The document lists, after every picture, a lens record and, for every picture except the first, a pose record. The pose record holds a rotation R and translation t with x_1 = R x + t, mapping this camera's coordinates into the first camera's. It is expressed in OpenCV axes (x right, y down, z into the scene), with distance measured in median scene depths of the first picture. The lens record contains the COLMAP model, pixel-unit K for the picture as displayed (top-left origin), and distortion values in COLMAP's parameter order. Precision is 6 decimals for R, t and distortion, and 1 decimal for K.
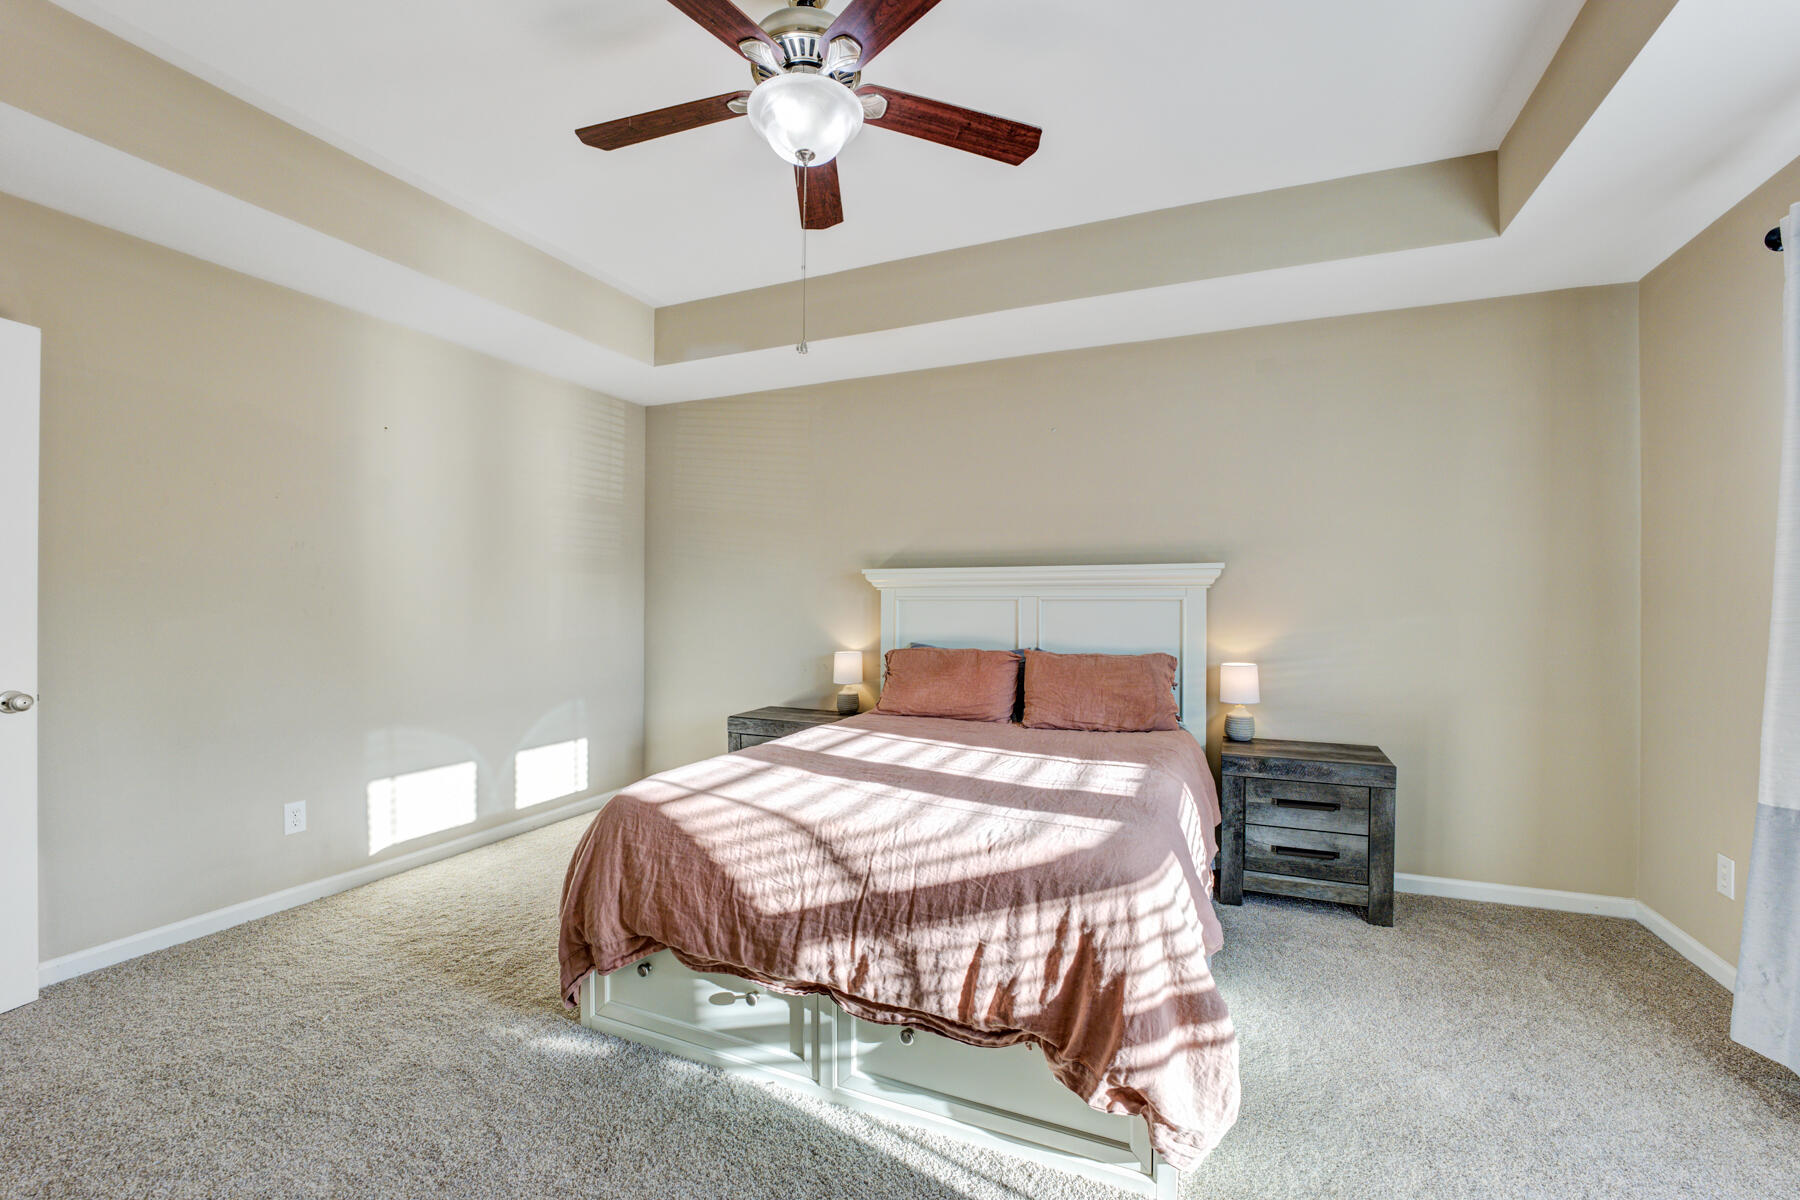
lens RADIAL K [[778.2, 0, 890.4], [0, 778.2, 637.5], [0, 0, 1]] dist [-0.001332, -0.000087]
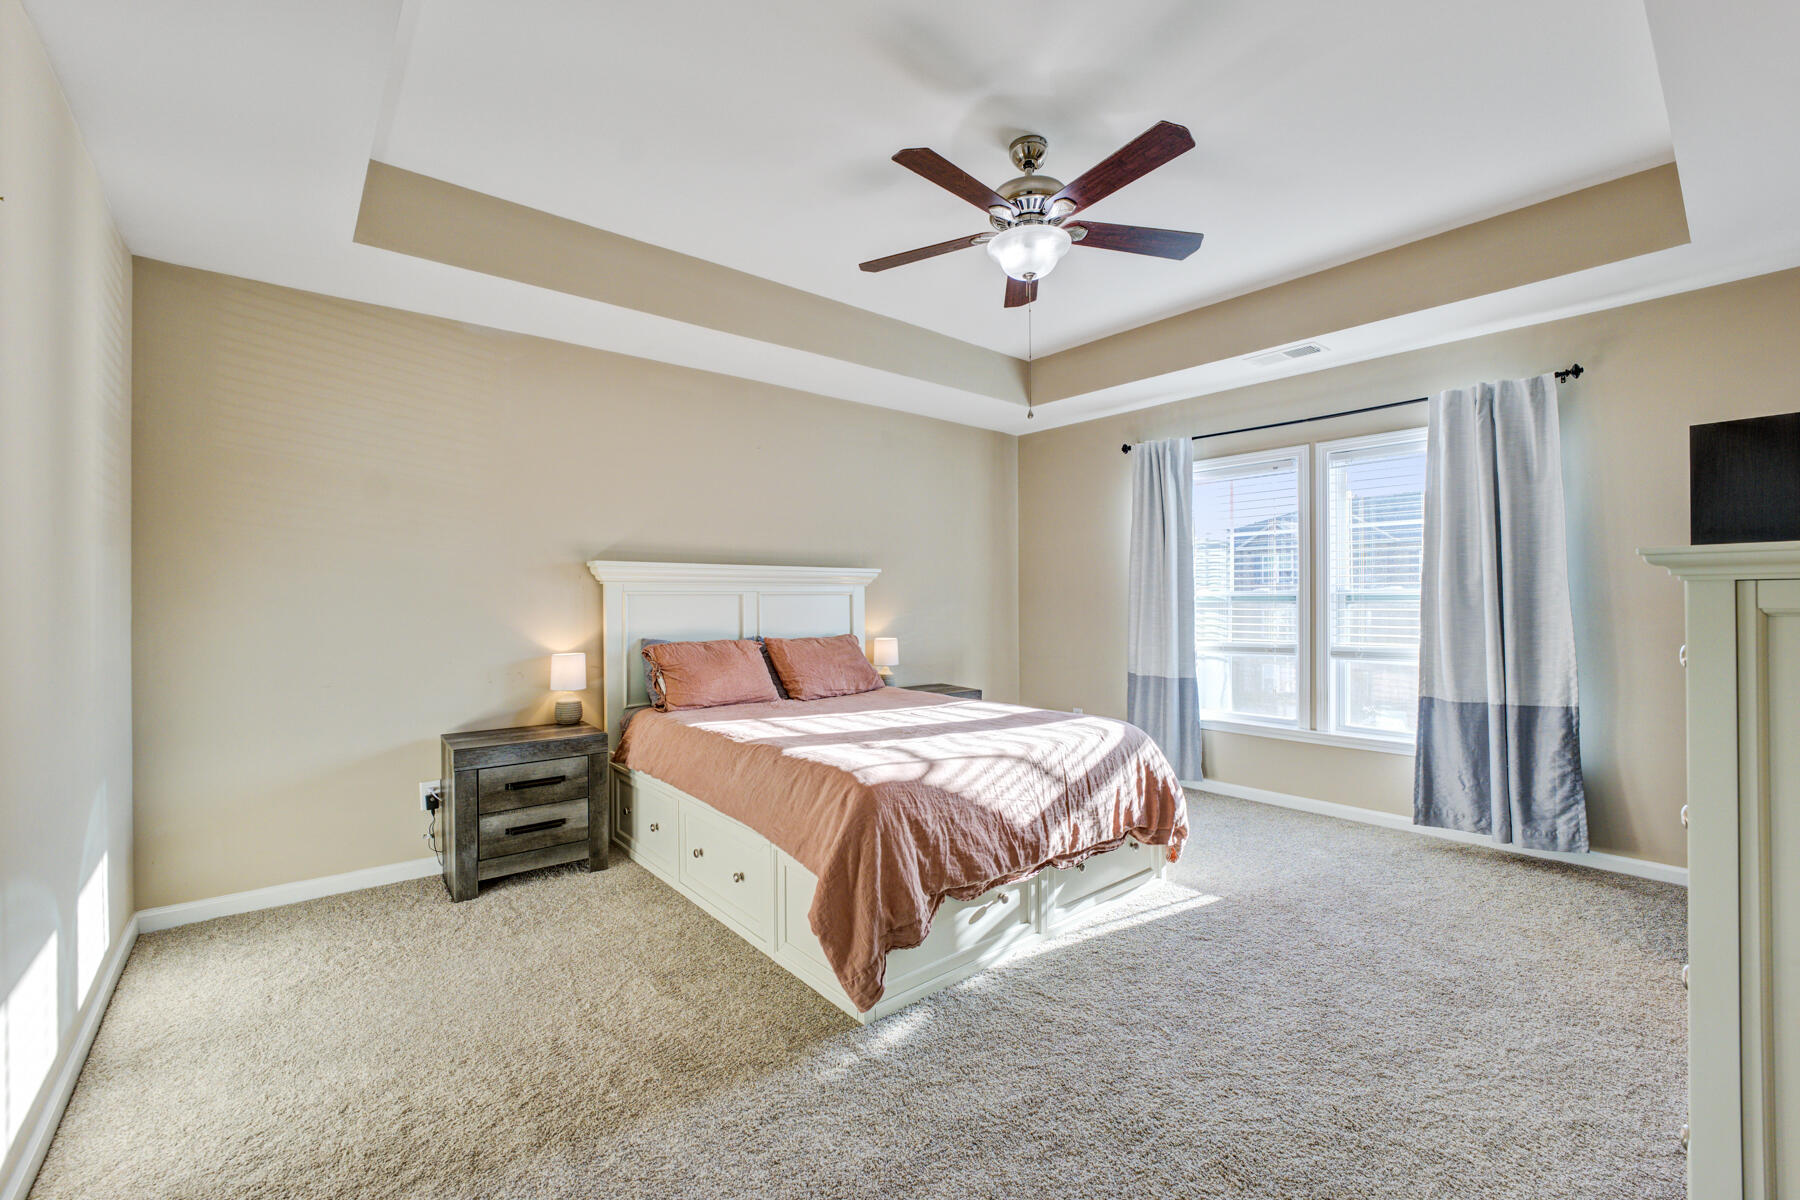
lens RADIAL K [[759.0, 0, 900.0], [0, 759.0, 600.0], [0, 0, 1]] dist [-0.000291, -0.000092]
pose [[0.424444, -0.008860, 0.905411, -1.488916], [0.044167, 0.998964, -0.010930, -0.040488], [-0.904376, 0.044629, 0.424396, 0.616563]]
